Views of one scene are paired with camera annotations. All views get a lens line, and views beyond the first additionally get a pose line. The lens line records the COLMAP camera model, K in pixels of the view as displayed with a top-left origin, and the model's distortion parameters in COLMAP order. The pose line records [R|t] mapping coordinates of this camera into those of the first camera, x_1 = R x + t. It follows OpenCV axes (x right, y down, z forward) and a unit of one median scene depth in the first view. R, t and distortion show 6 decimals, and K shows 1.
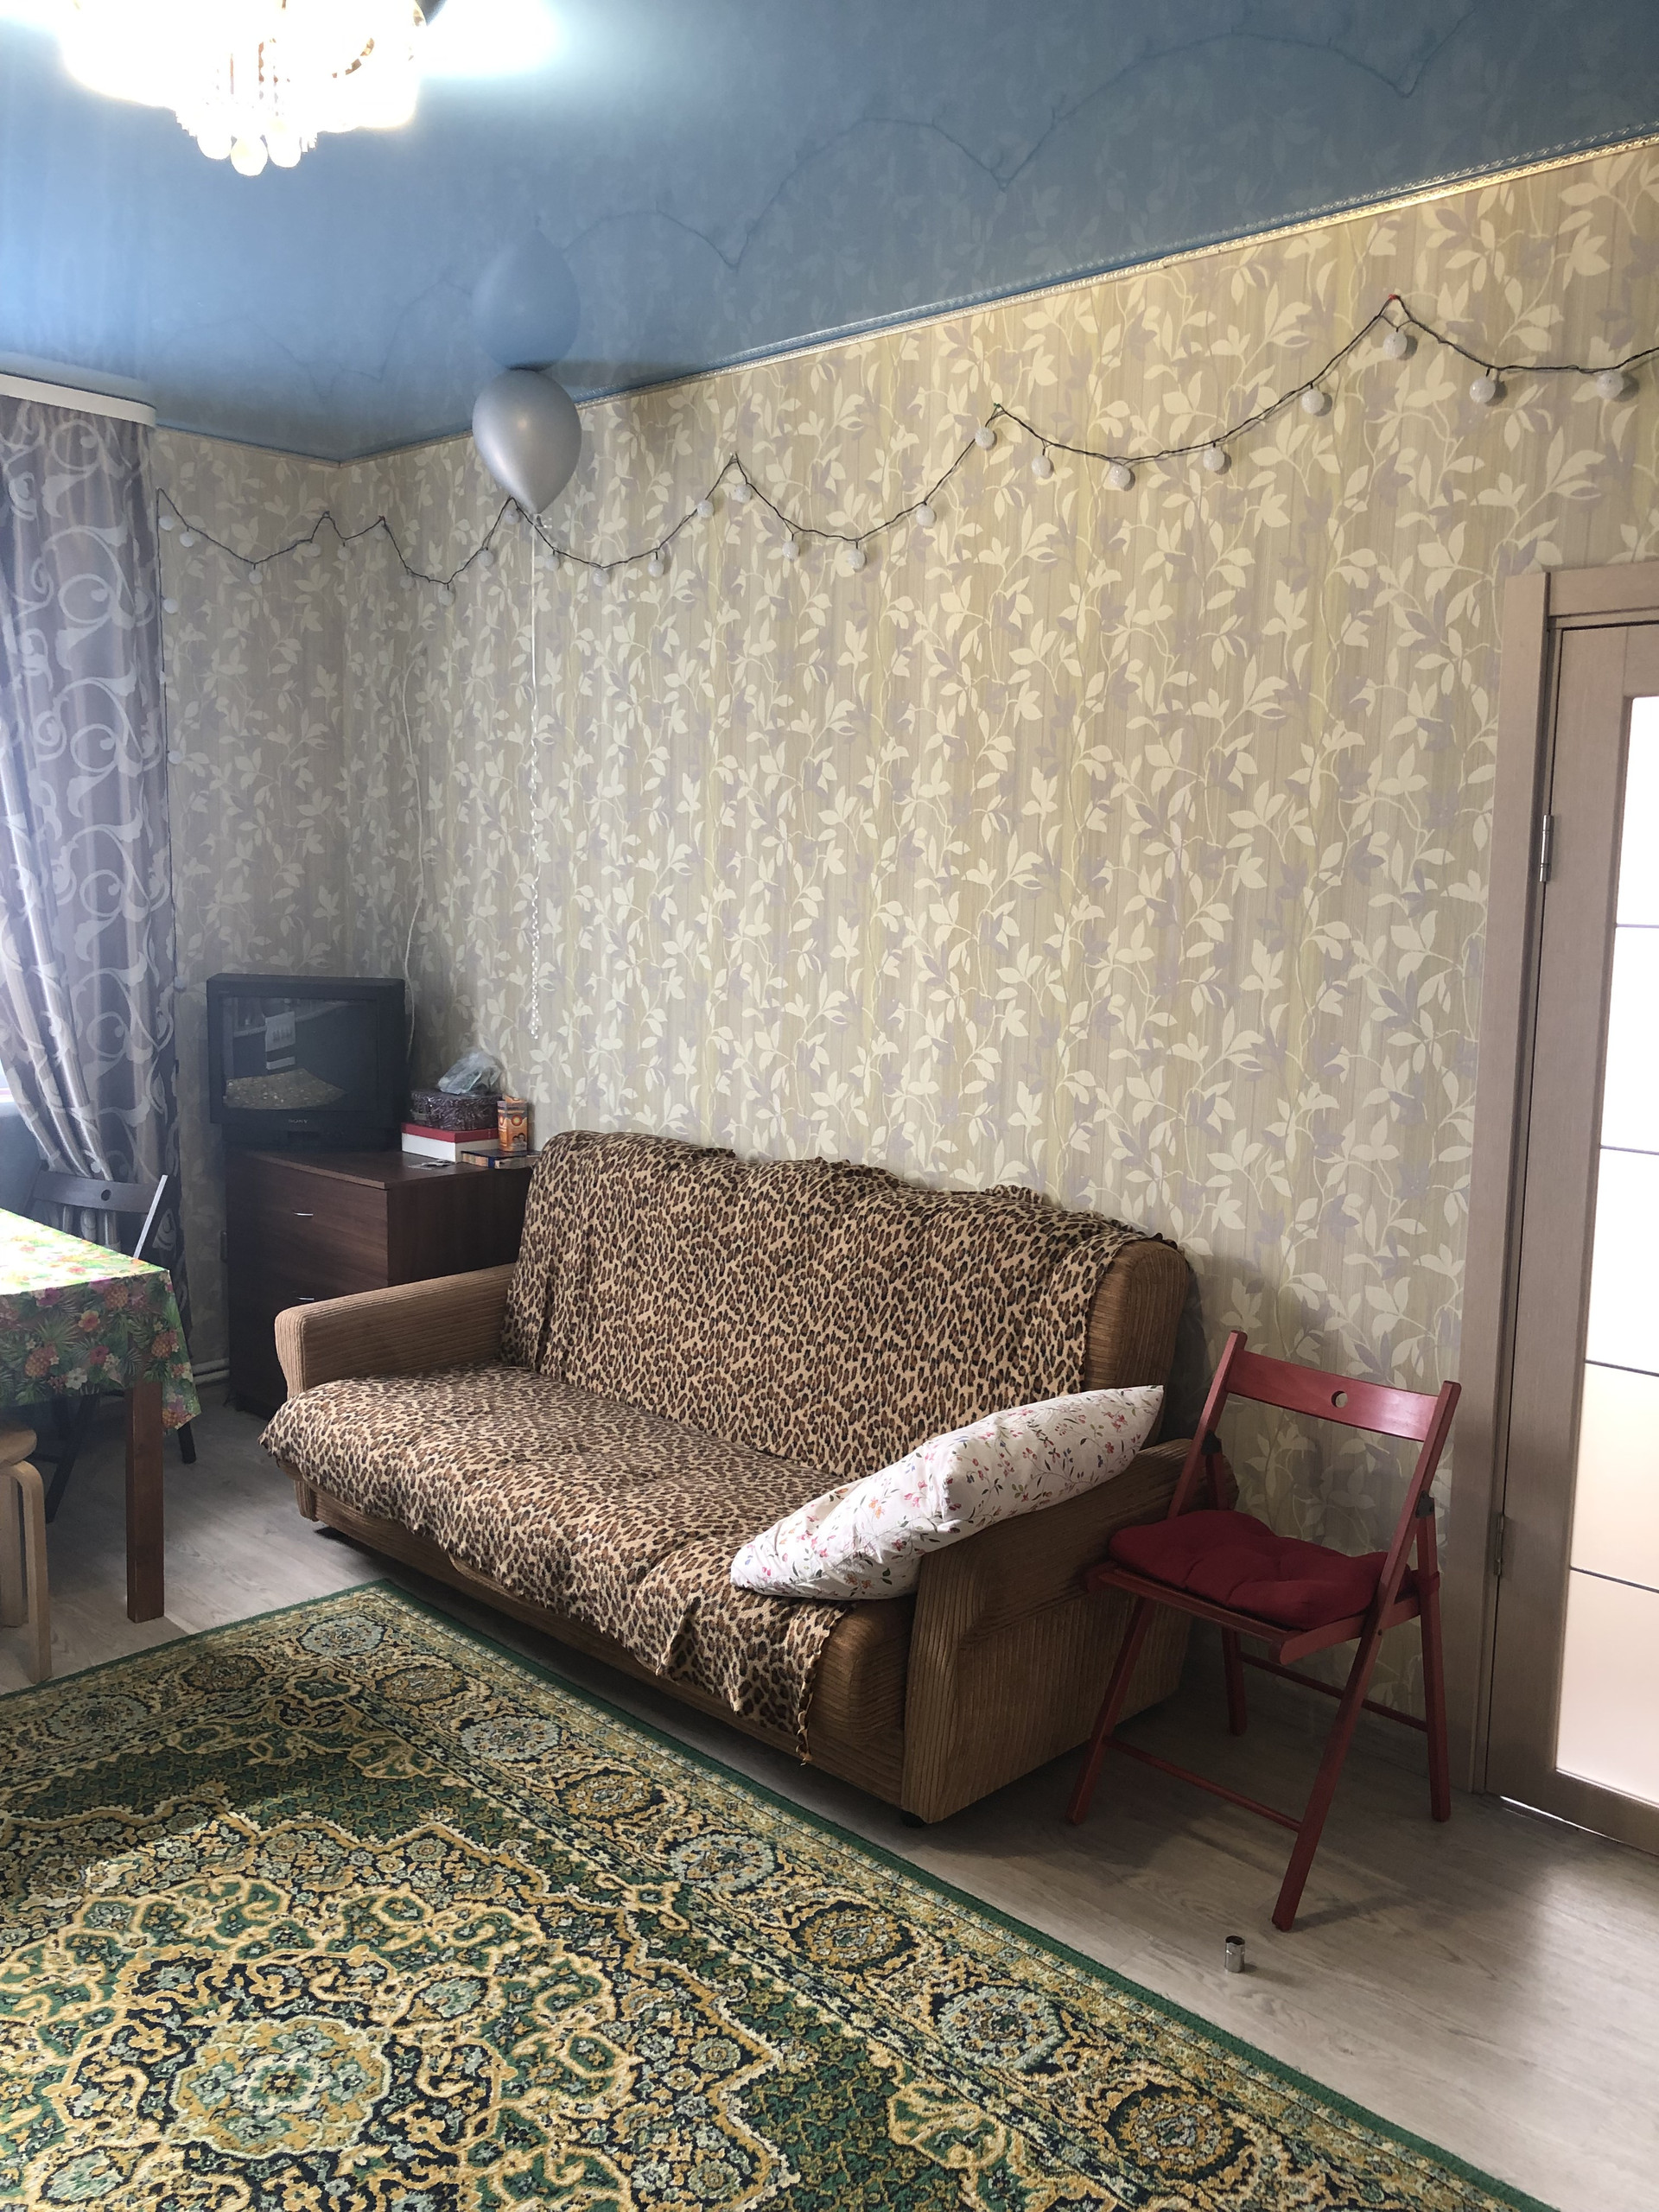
lens RADIAL K [[1817.9, 0, 834.5], [0, 1817.9, 1116.2], [0, 0, 1]] dist [0.005869, 0.023572]
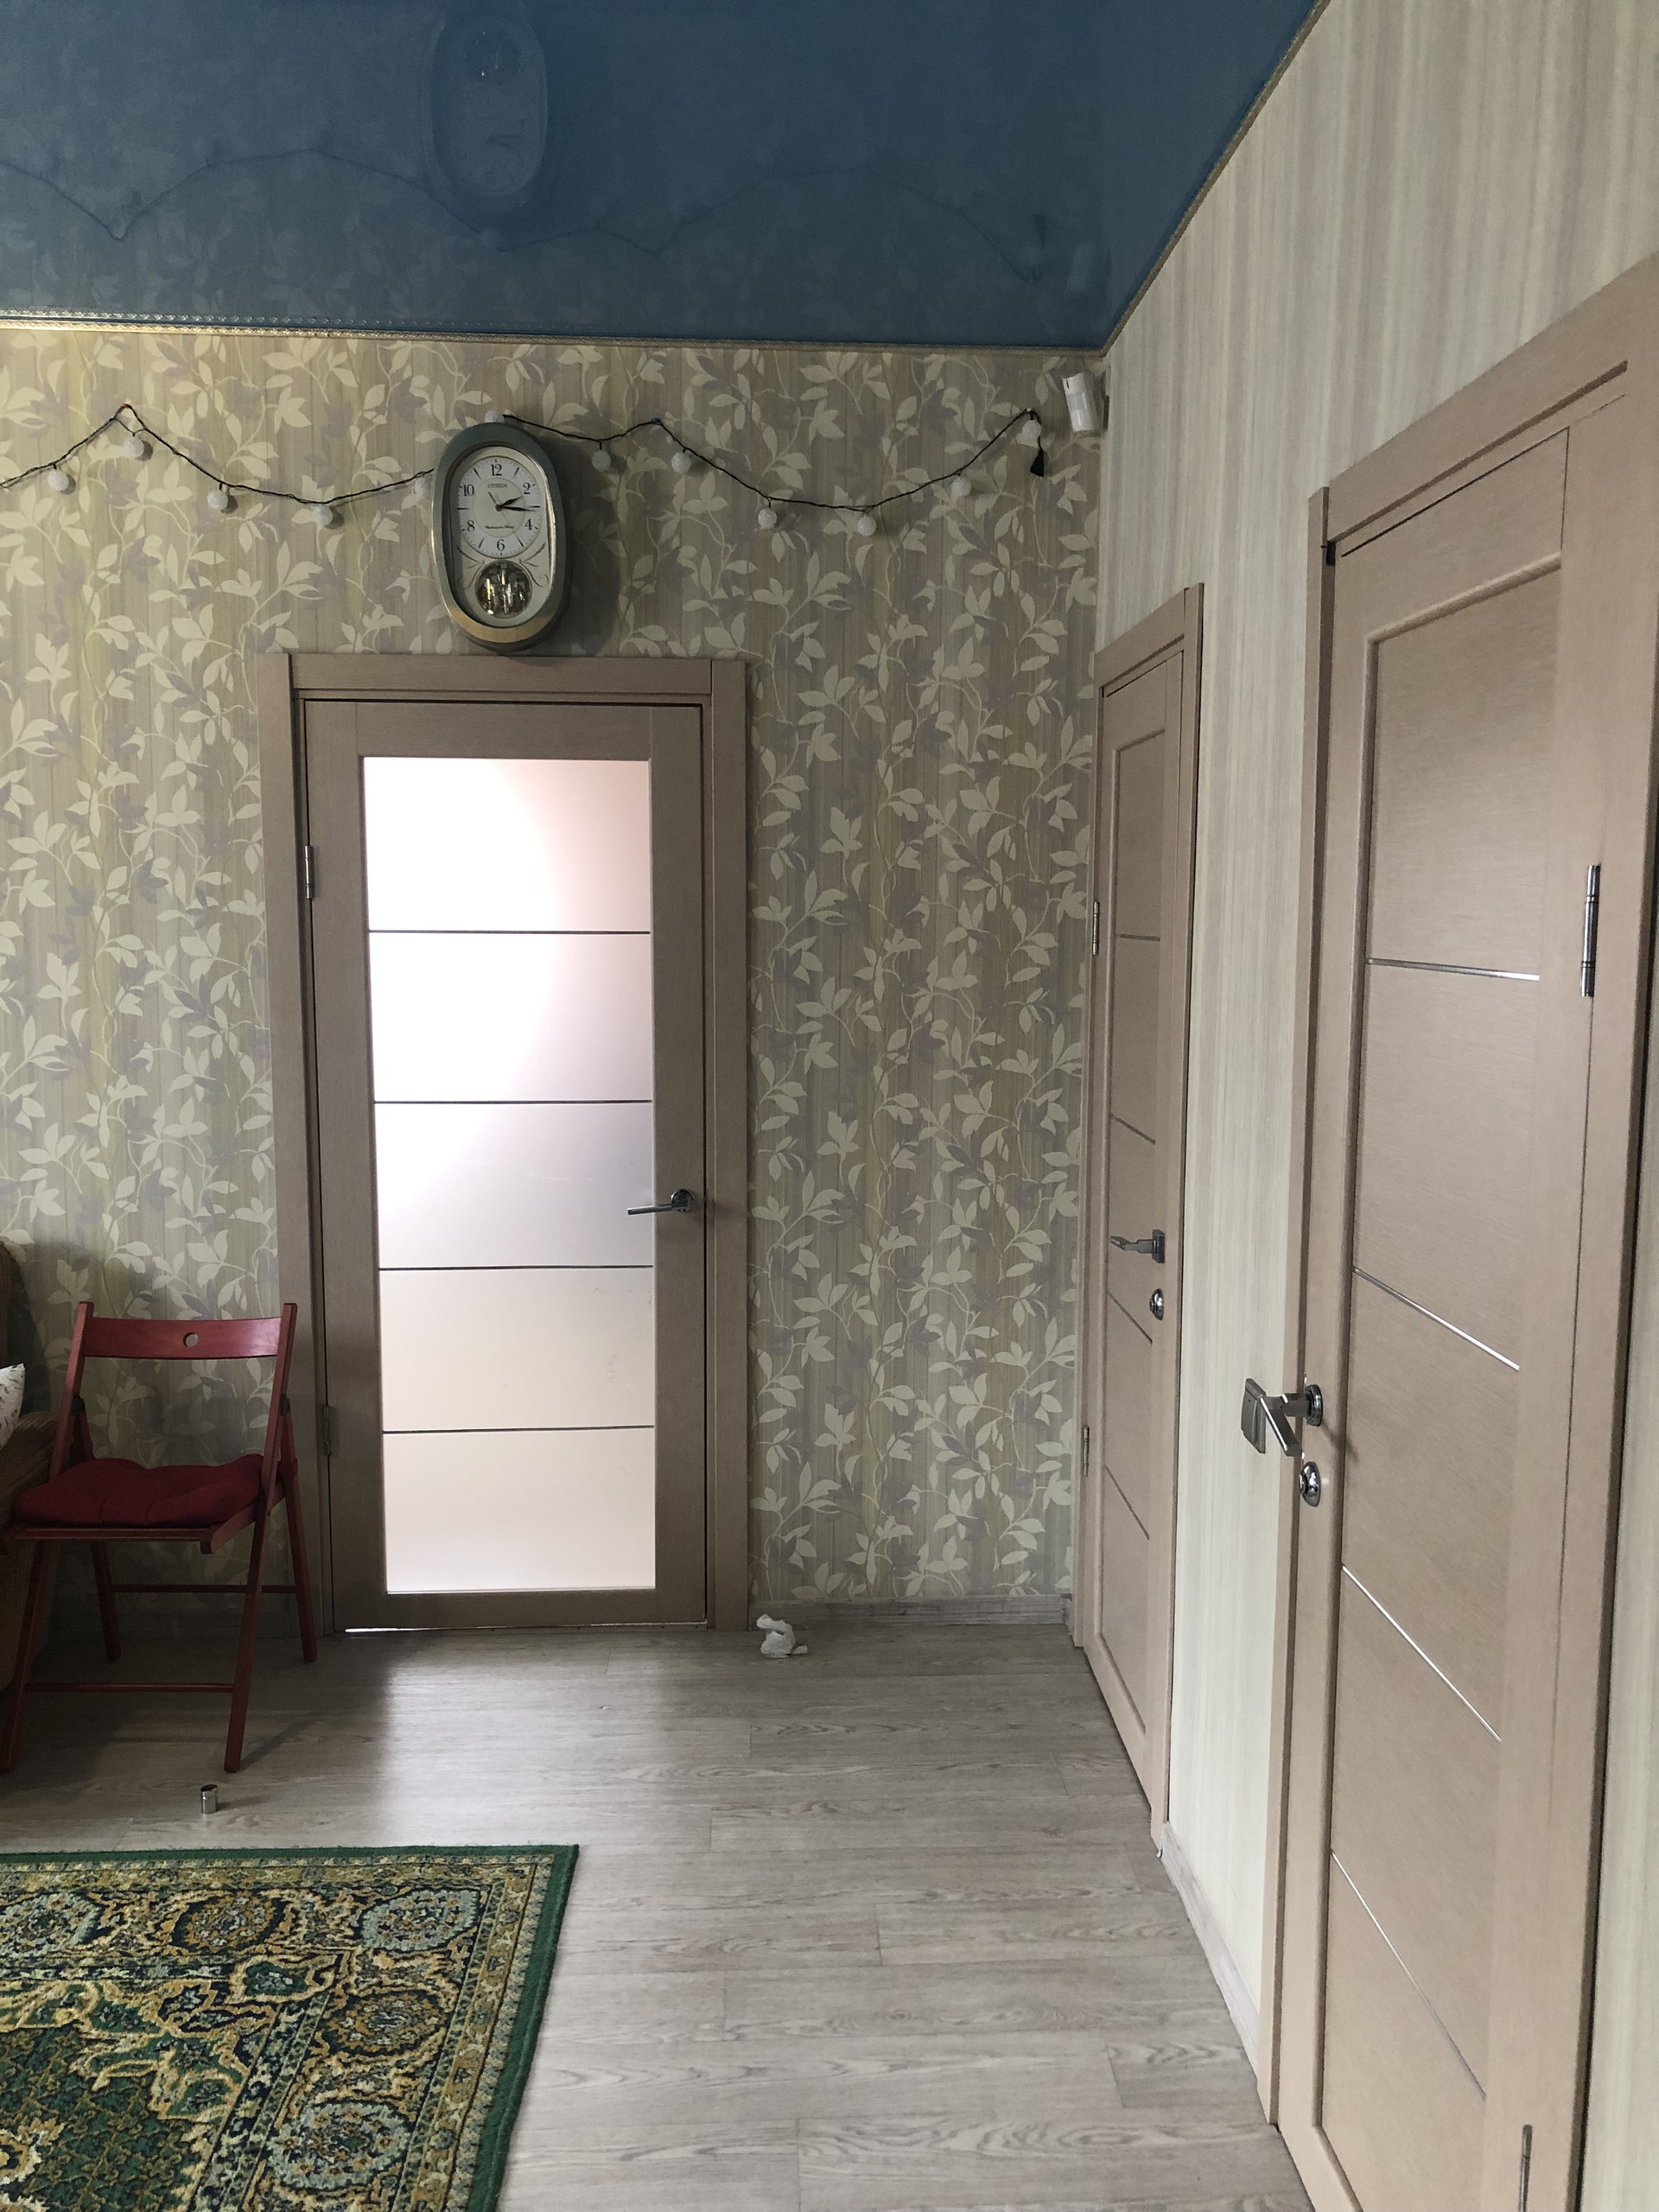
lens RADIAL K [[1817.9, 0, 834.5], [0, 1817.9, 1116.2], [0, 0, 1]] dist [0.005869, 0.023572]
pose [[0.700443, -0.108889, 0.705353, -0.263263], [0.106319, 0.993185, 0.047744, -0.000300], [-0.705745, 0.041550, 0.707246, -0.143413]]
